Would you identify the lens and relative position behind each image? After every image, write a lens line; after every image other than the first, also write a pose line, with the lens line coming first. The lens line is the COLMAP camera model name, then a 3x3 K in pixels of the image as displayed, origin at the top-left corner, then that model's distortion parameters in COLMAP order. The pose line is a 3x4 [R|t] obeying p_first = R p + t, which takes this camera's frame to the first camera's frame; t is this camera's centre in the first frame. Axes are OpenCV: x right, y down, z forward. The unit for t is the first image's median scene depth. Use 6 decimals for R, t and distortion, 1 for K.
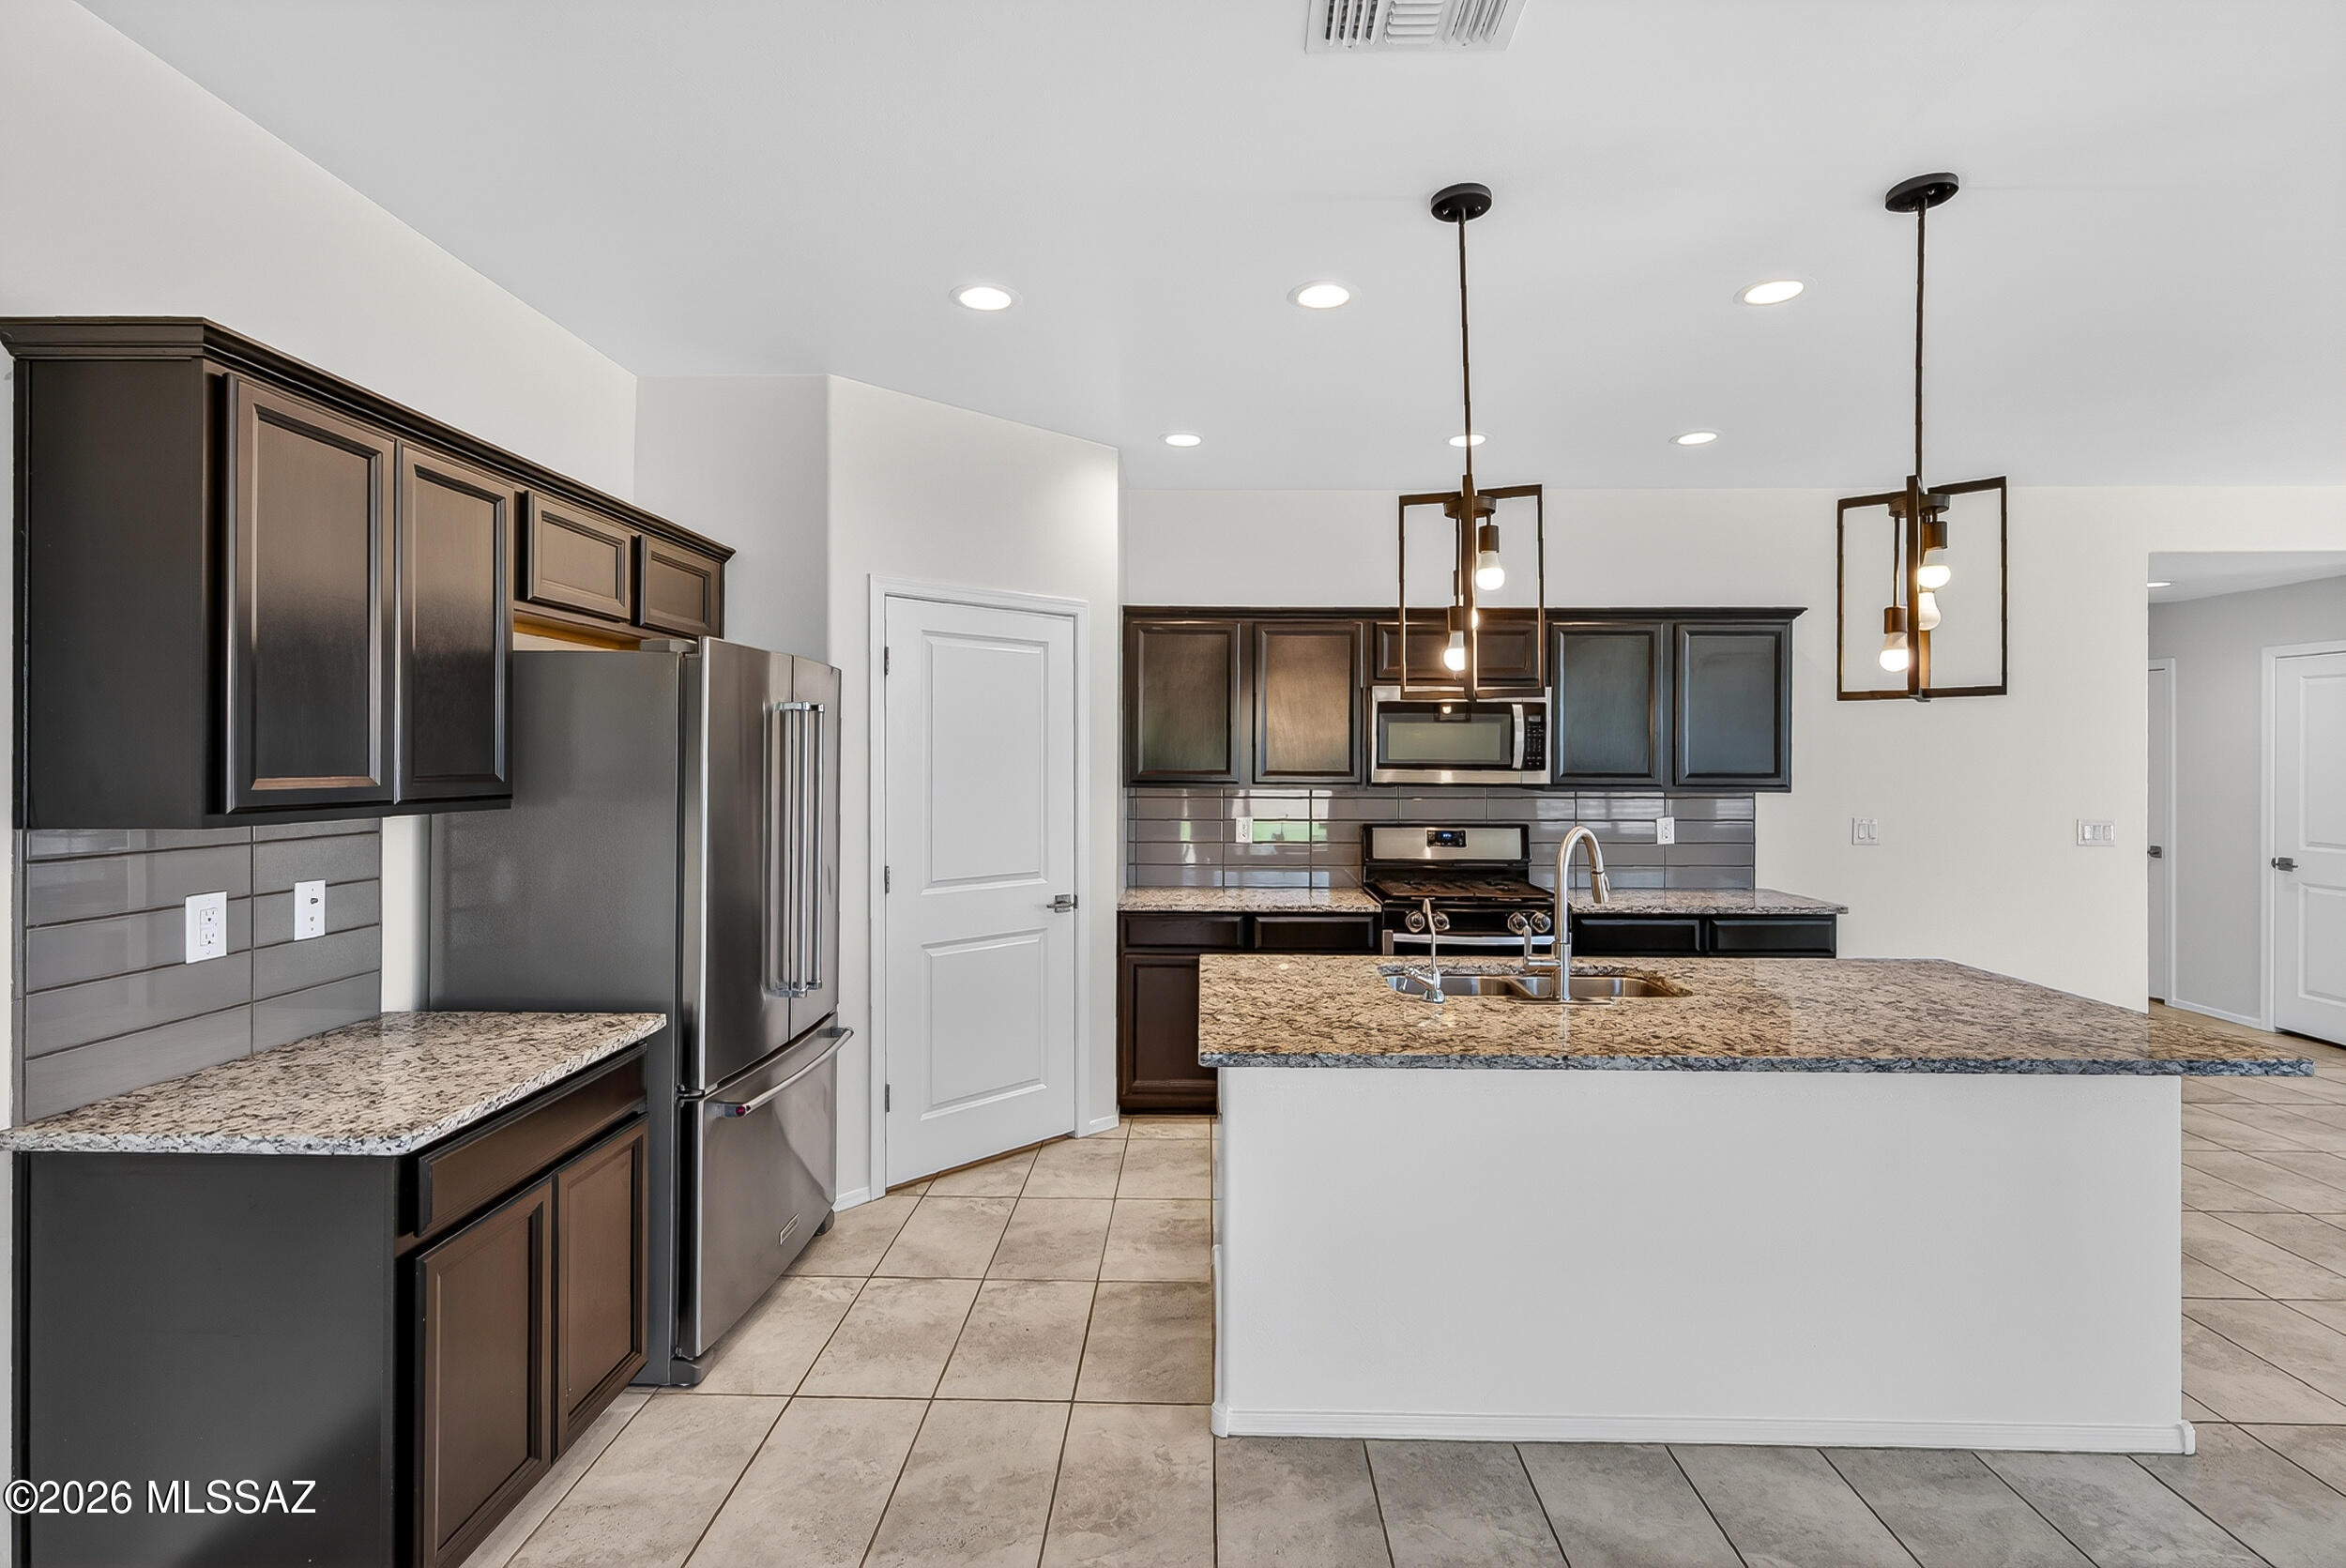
lens RADIAL K [[1081.4, 0, 1177.6], [0, 1081.4, 752.3], [0, 0, 1]] dist [-0.000725, -0.000299]
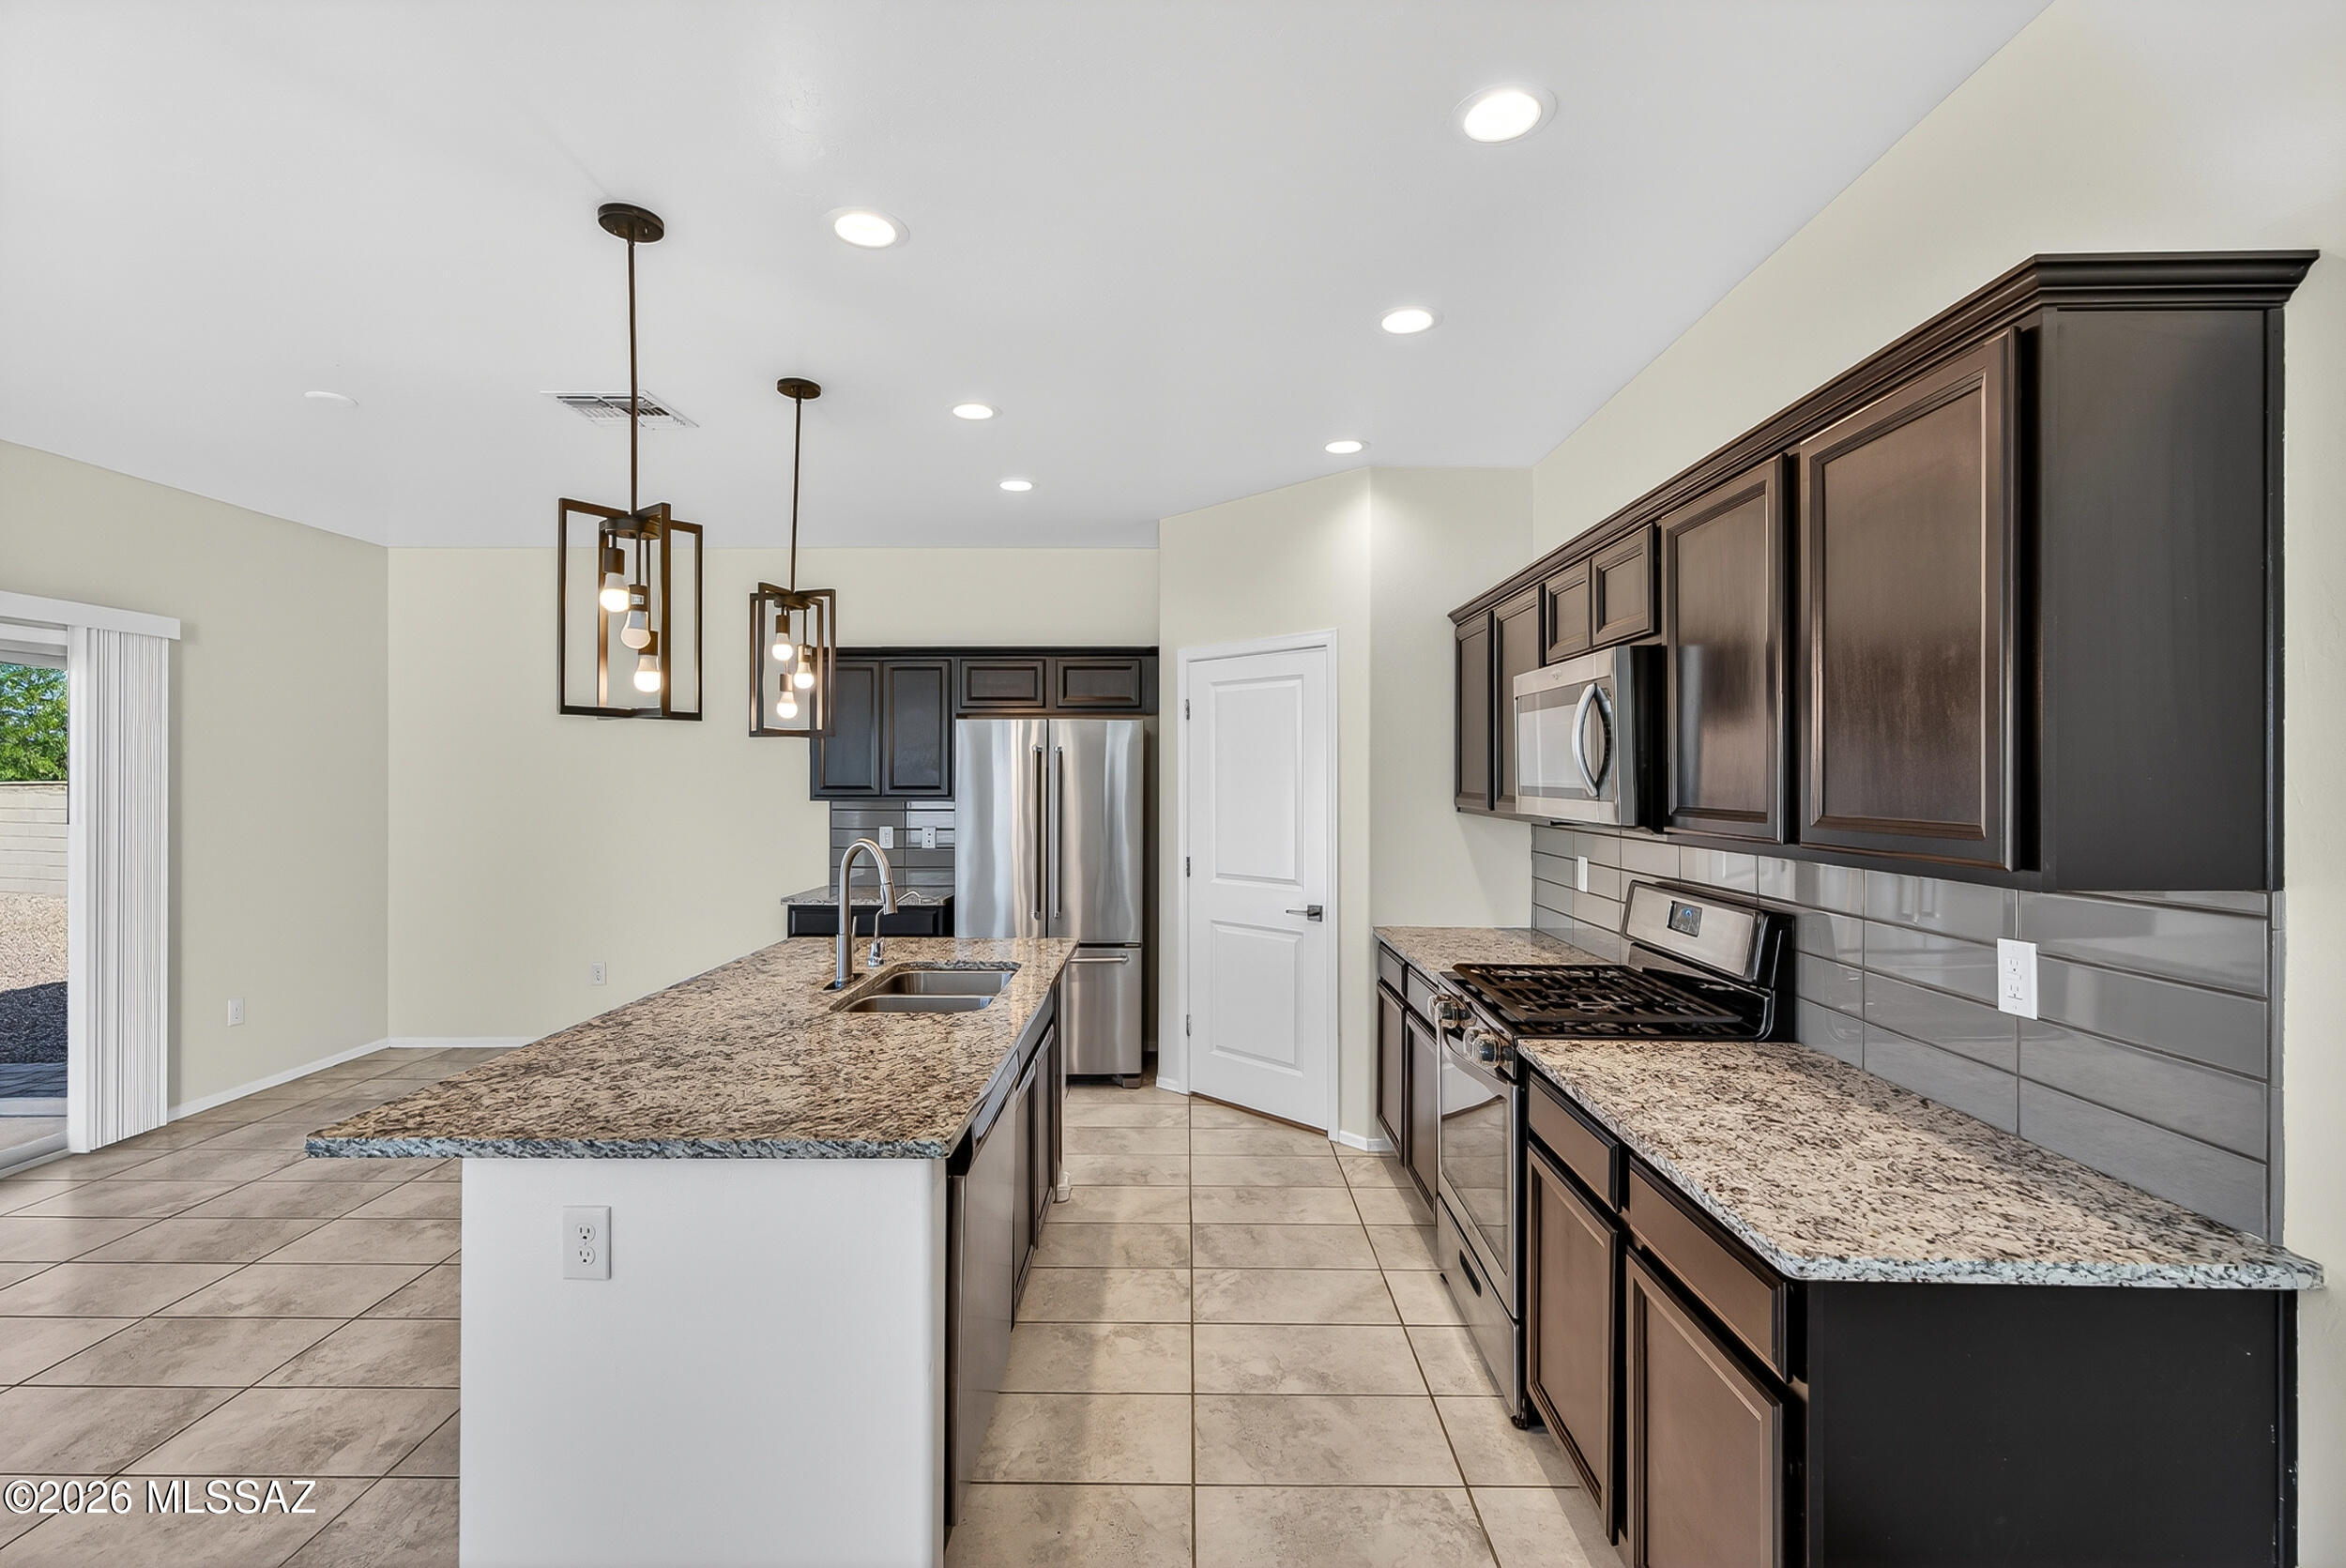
lens RADIAL K [[1066.2, 0, 1173.0], [0, 1066.2, 784.0], [0, 0, 1]] dist [0.003086, 0.000594]
pose [[0.011870, 0.004034, -0.999921, 1.056012], [0.003598, 0.999985, 0.004077, 0.005772], [0.999923, -0.003646, 0.011855, 0.932470]]
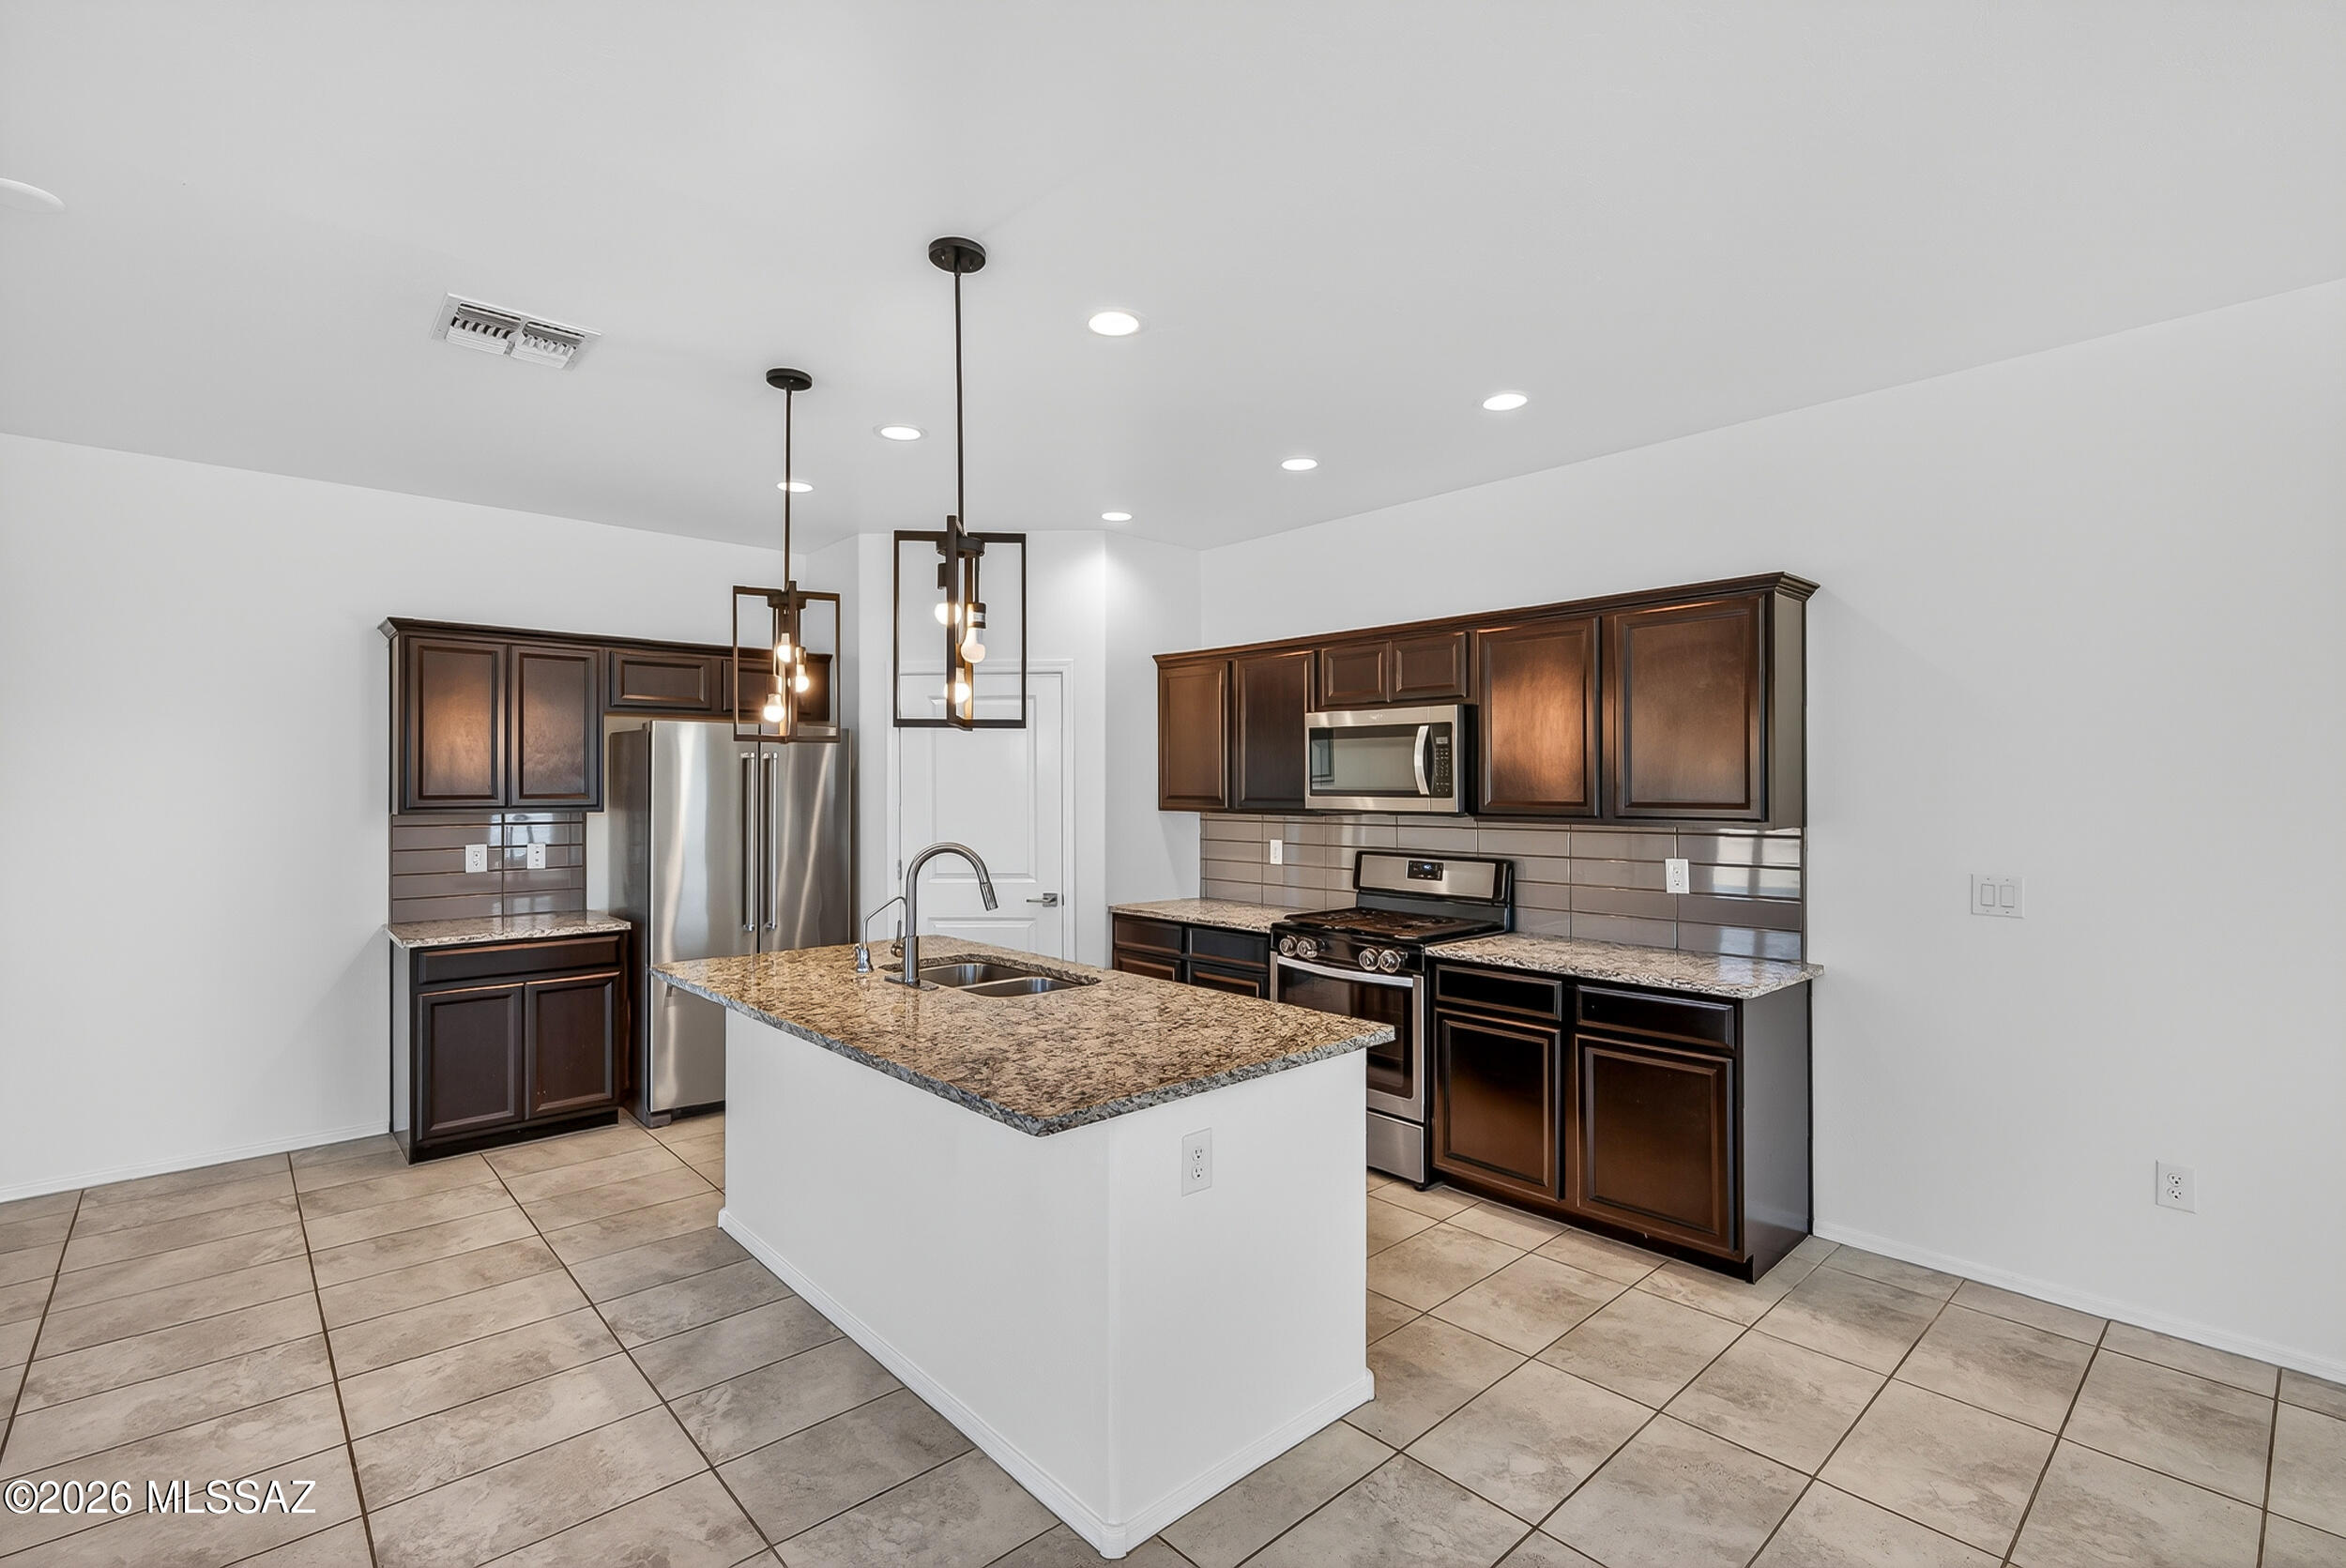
lens RADIAL K [[1066.2, 0, 1173.0], [0, 1066.2, 784.0], [0, 0, 1]] dist [0.003086, 0.000594]
pose [[0.691364, -0.003092, -0.722500, 0.991774], [0.006031, 0.999981, 0.001492, 0.003117], [0.722482, -0.005389, 0.691369, 0.262460]]
